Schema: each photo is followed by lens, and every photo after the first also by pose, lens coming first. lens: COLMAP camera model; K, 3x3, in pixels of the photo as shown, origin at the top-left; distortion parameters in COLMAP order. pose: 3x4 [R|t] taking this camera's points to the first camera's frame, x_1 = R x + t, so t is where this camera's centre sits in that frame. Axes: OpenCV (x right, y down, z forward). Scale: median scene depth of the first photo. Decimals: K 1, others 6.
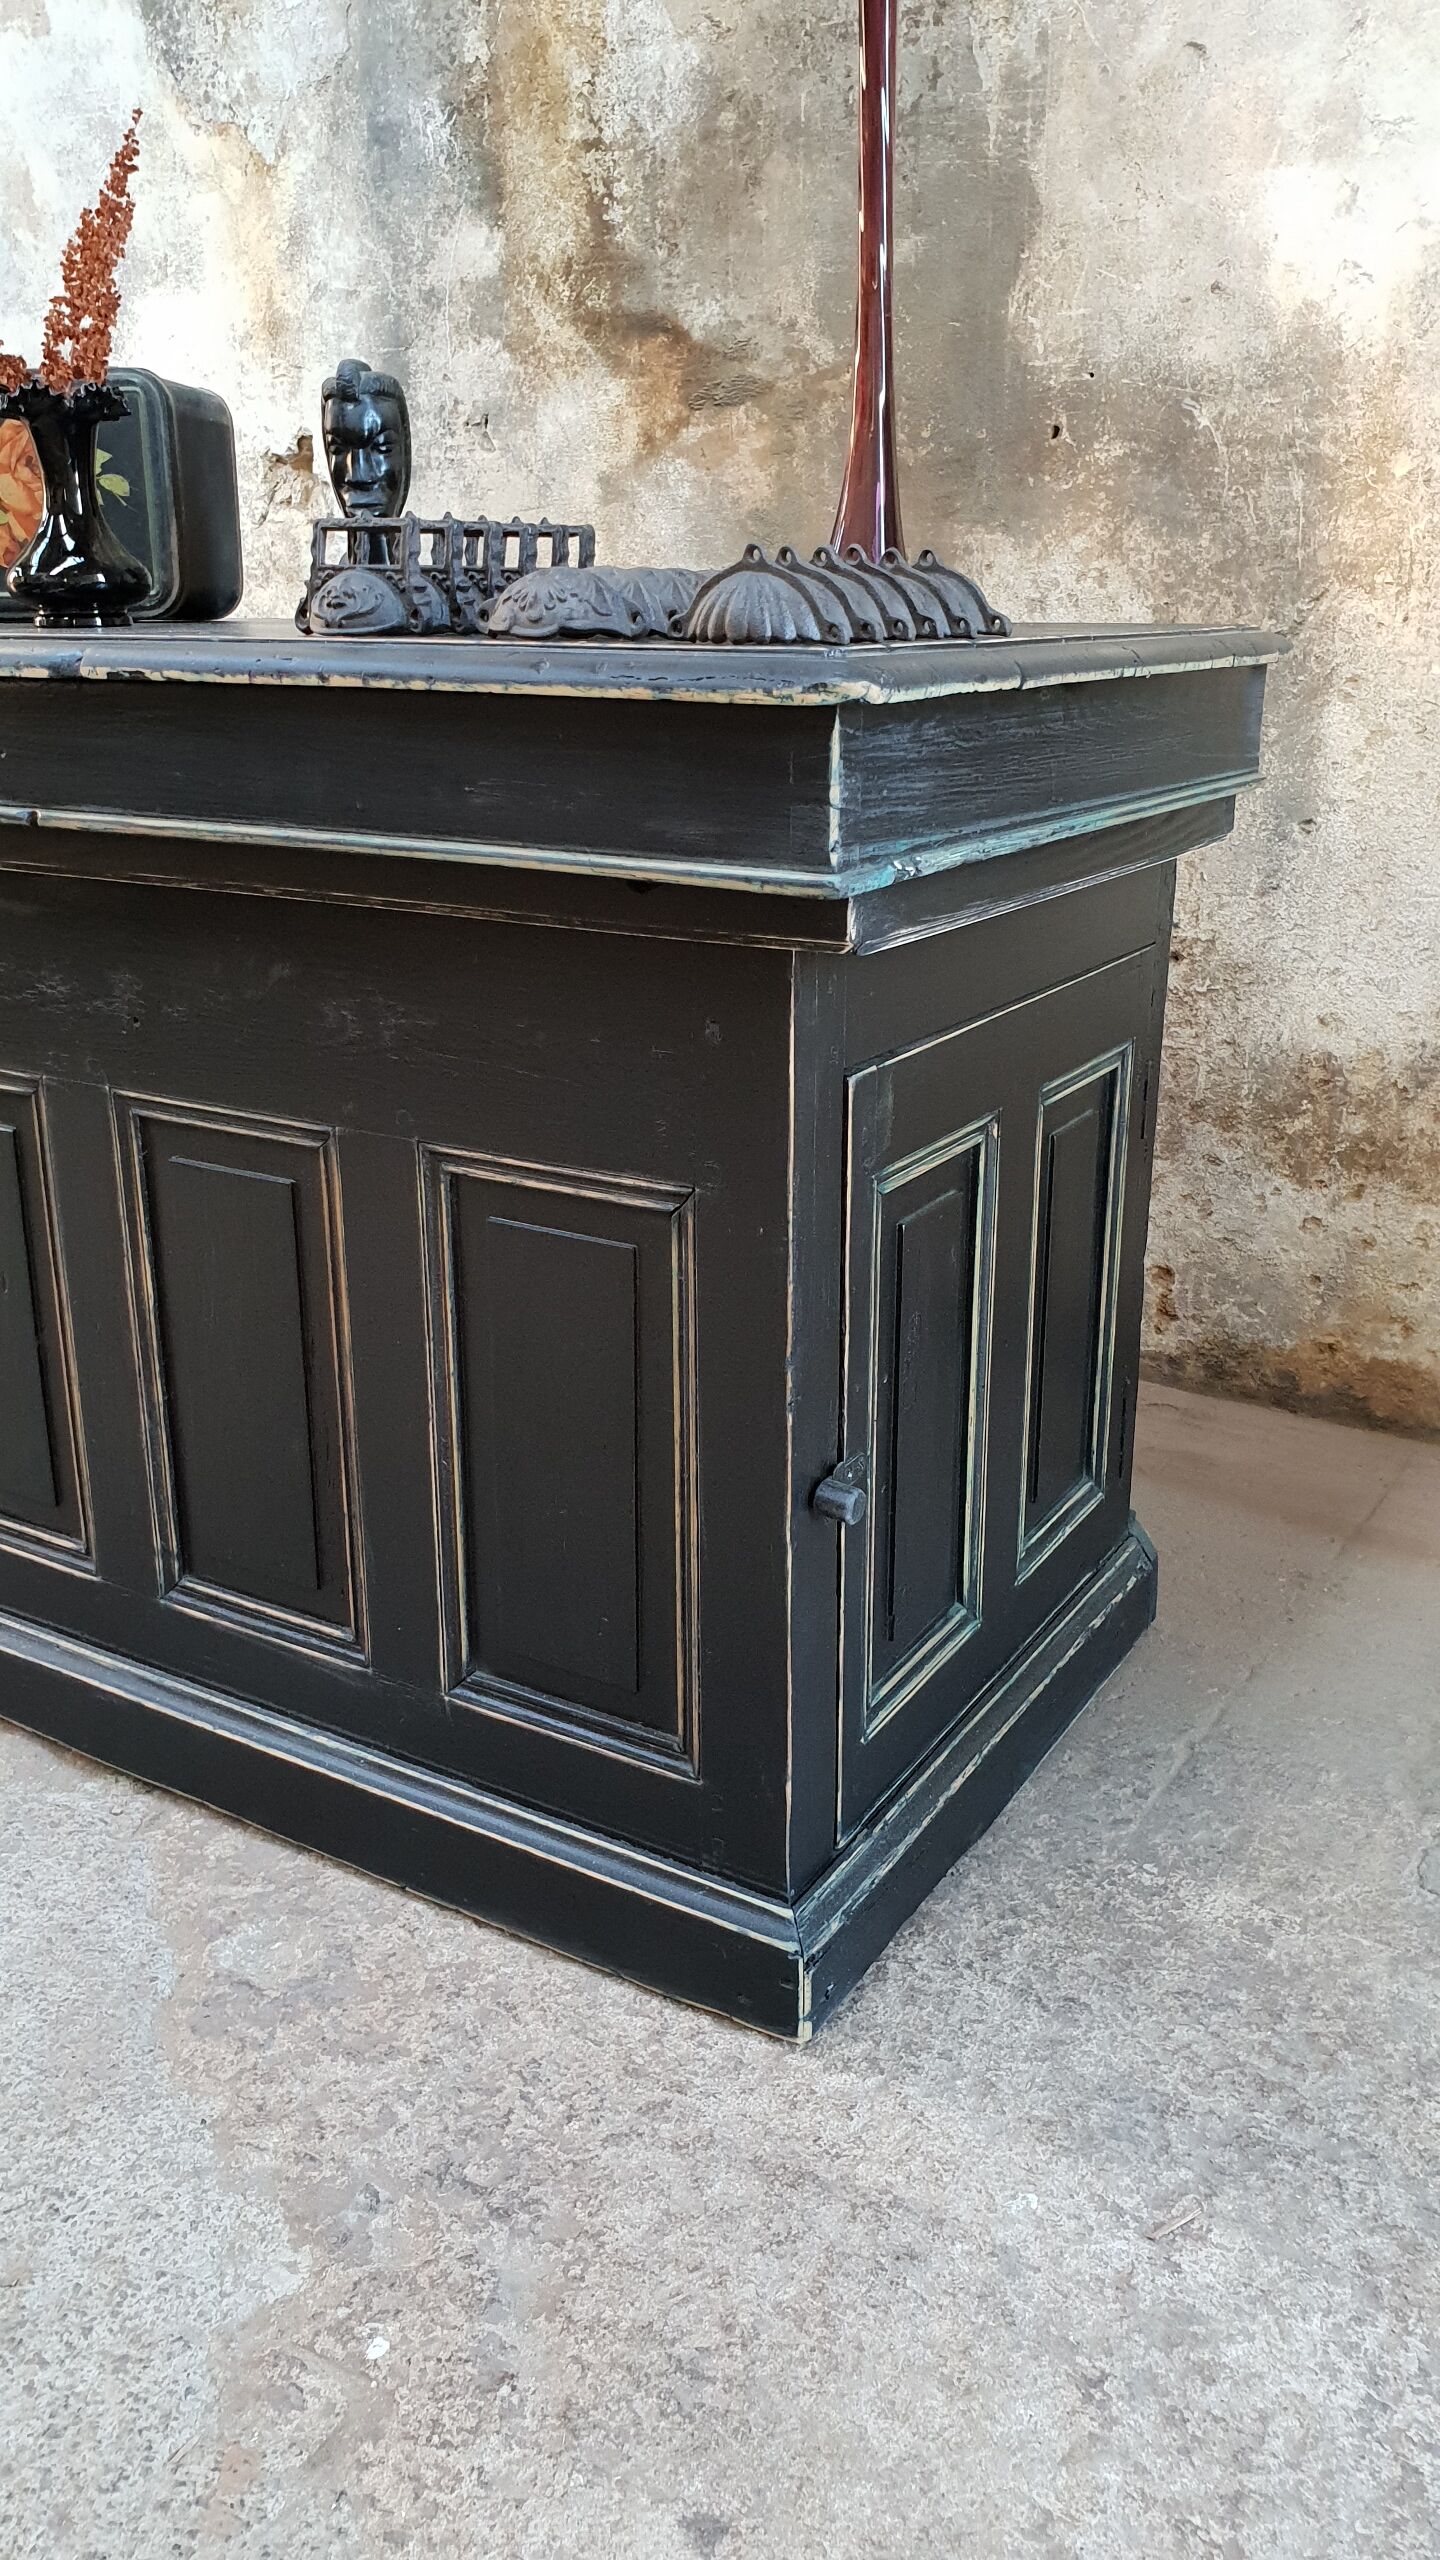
lens RADIAL K [[2023.5, 0, 751.4], [0, 2023.5, 1242.2], [0, 0, 1]] dist [-0.019024, 0.042504]
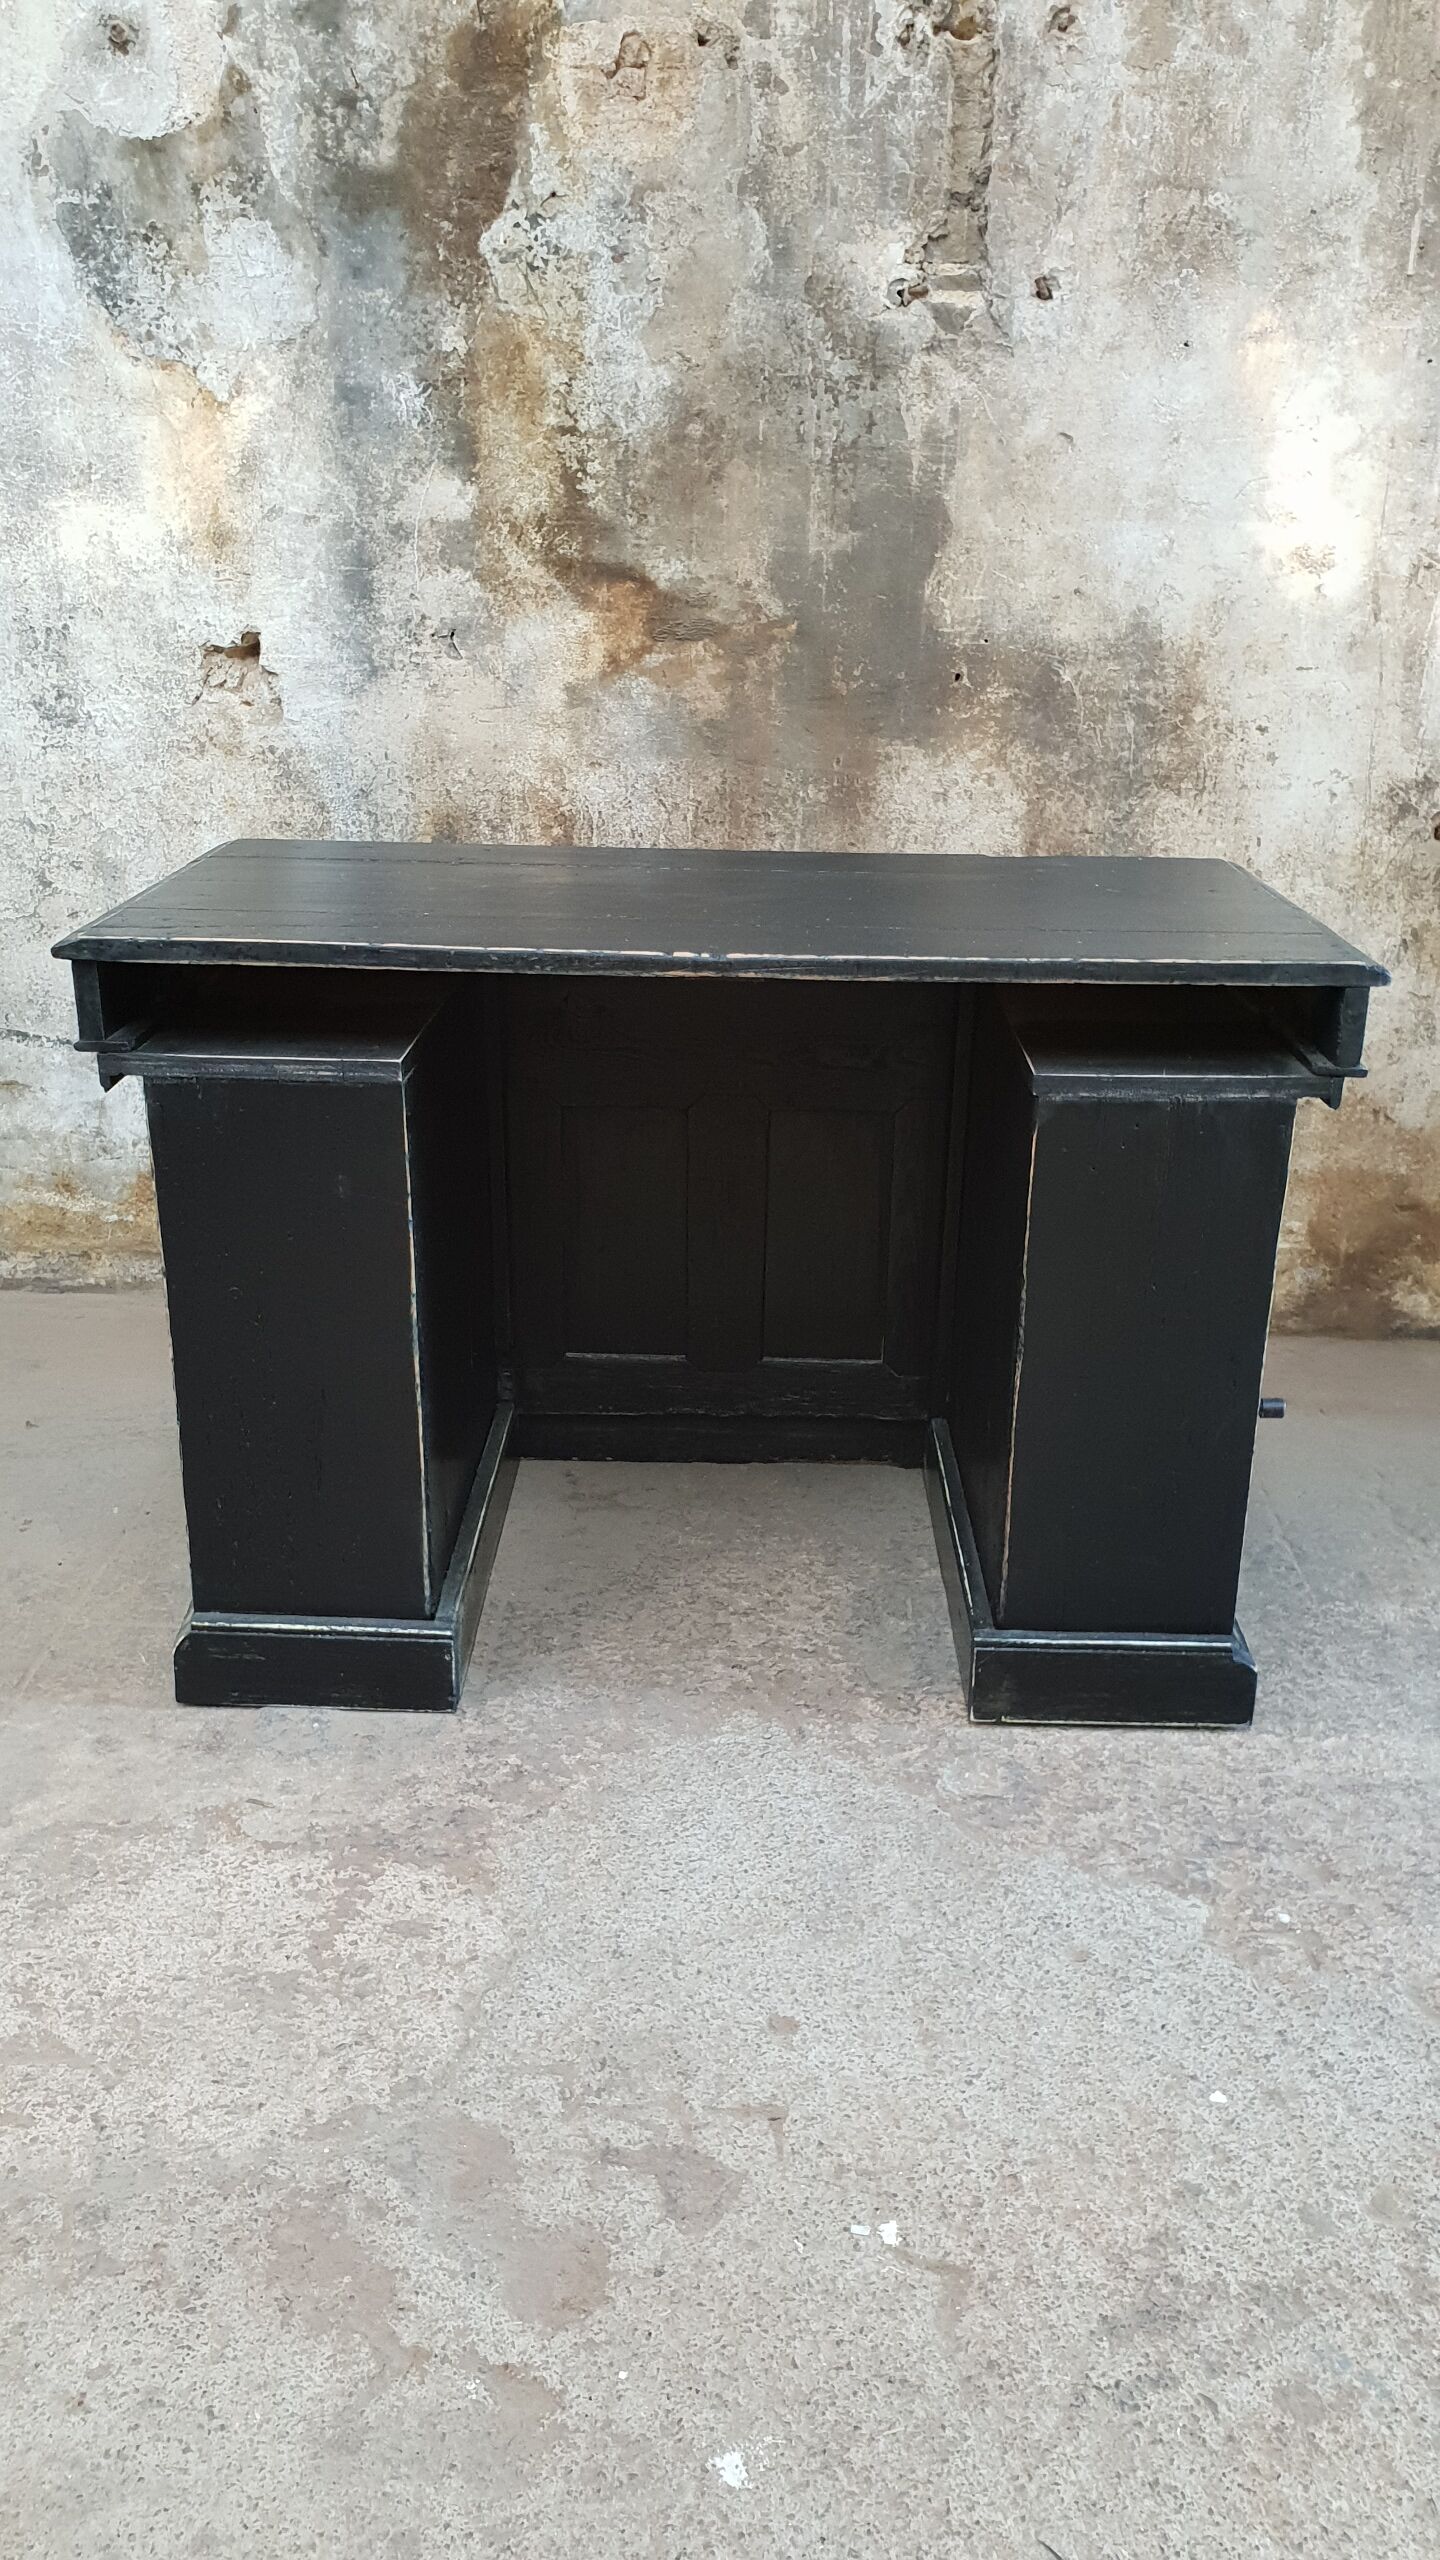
lens RADIAL K [[2023.5, 0, 745.9], [0, 2023.5, 1282.7], [0, 0, 1]] dist [-0.019024, 0.042504]
pose [[0.868706, -0.155556, 0.470267, -1.020323], [0.126232, 0.987585, 0.093492, -0.188324], [-0.478972, -0.021854, 0.877558, -0.268145]]
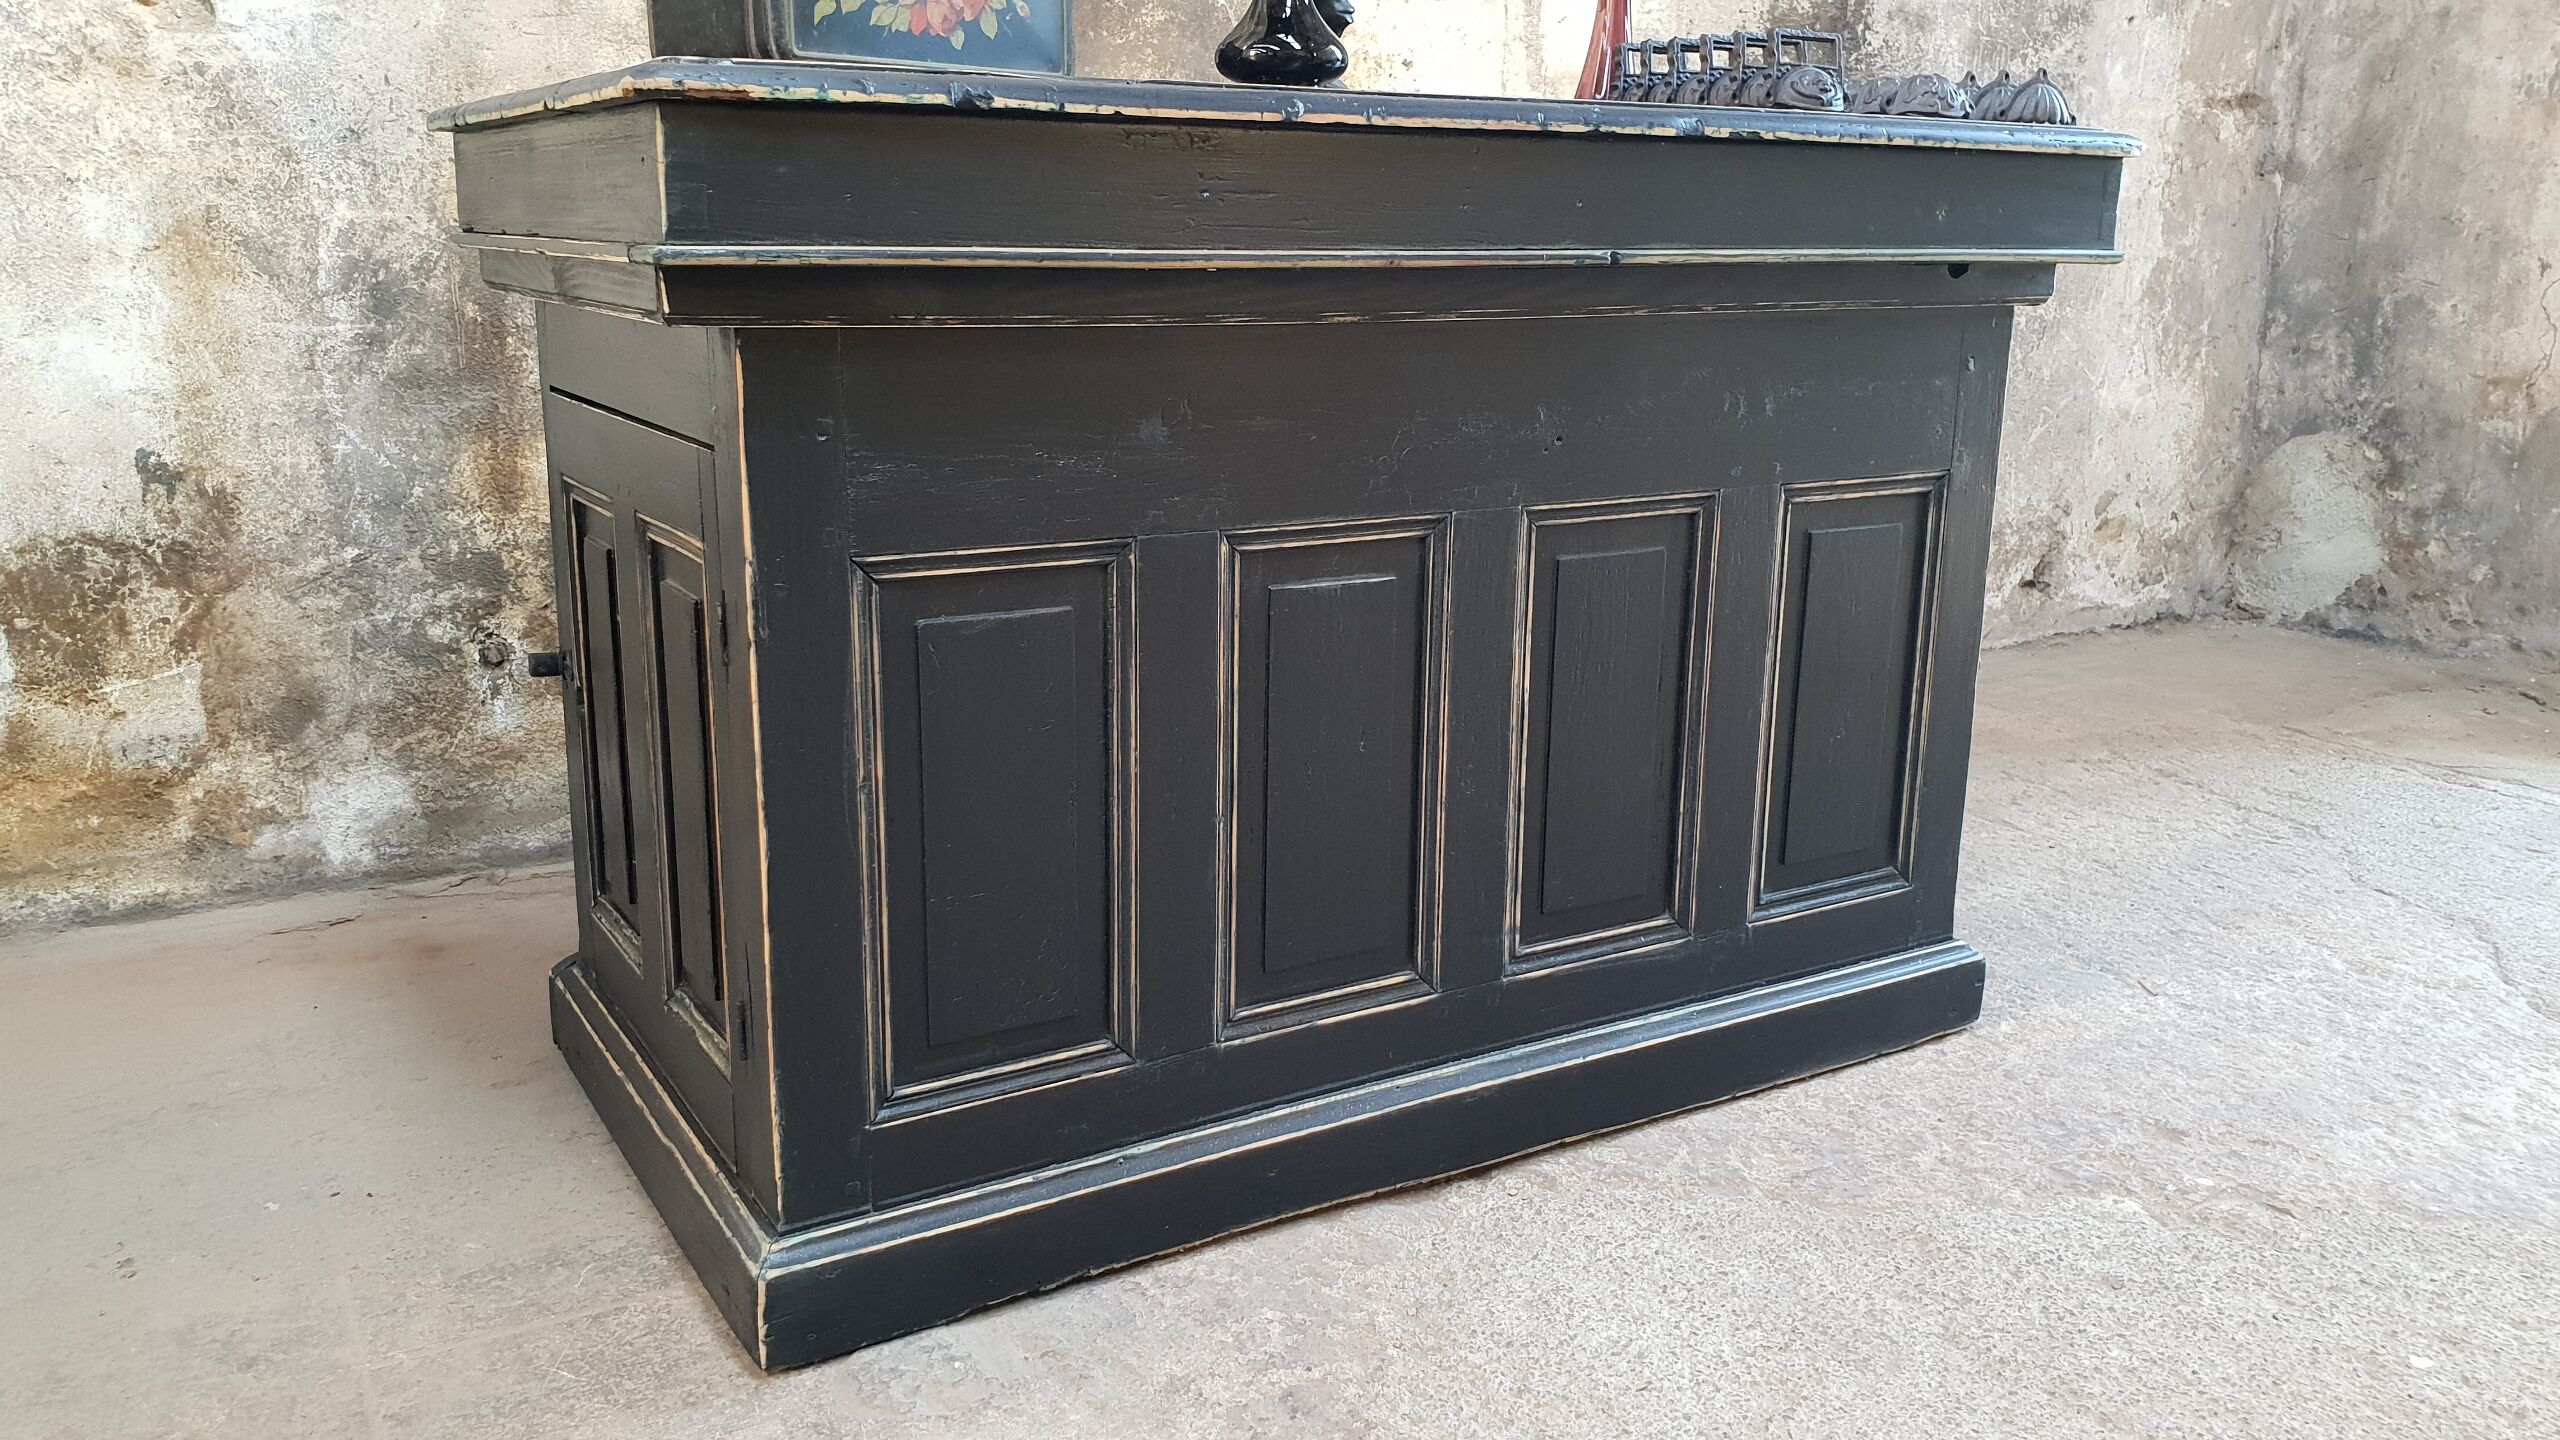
lens RADIAL K [[2023.5, 0, 1284.7], [0, 2023.5, 682.2], [0, 0, 1]] dist [-0.019024, 0.042504]
pose [[0.460147, -0.192452, 0.866734, -1.328865], [0.261644, 0.962265, 0.074758, -0.096780], [-0.848415, 0.192376, 0.493137, 0.558649]]
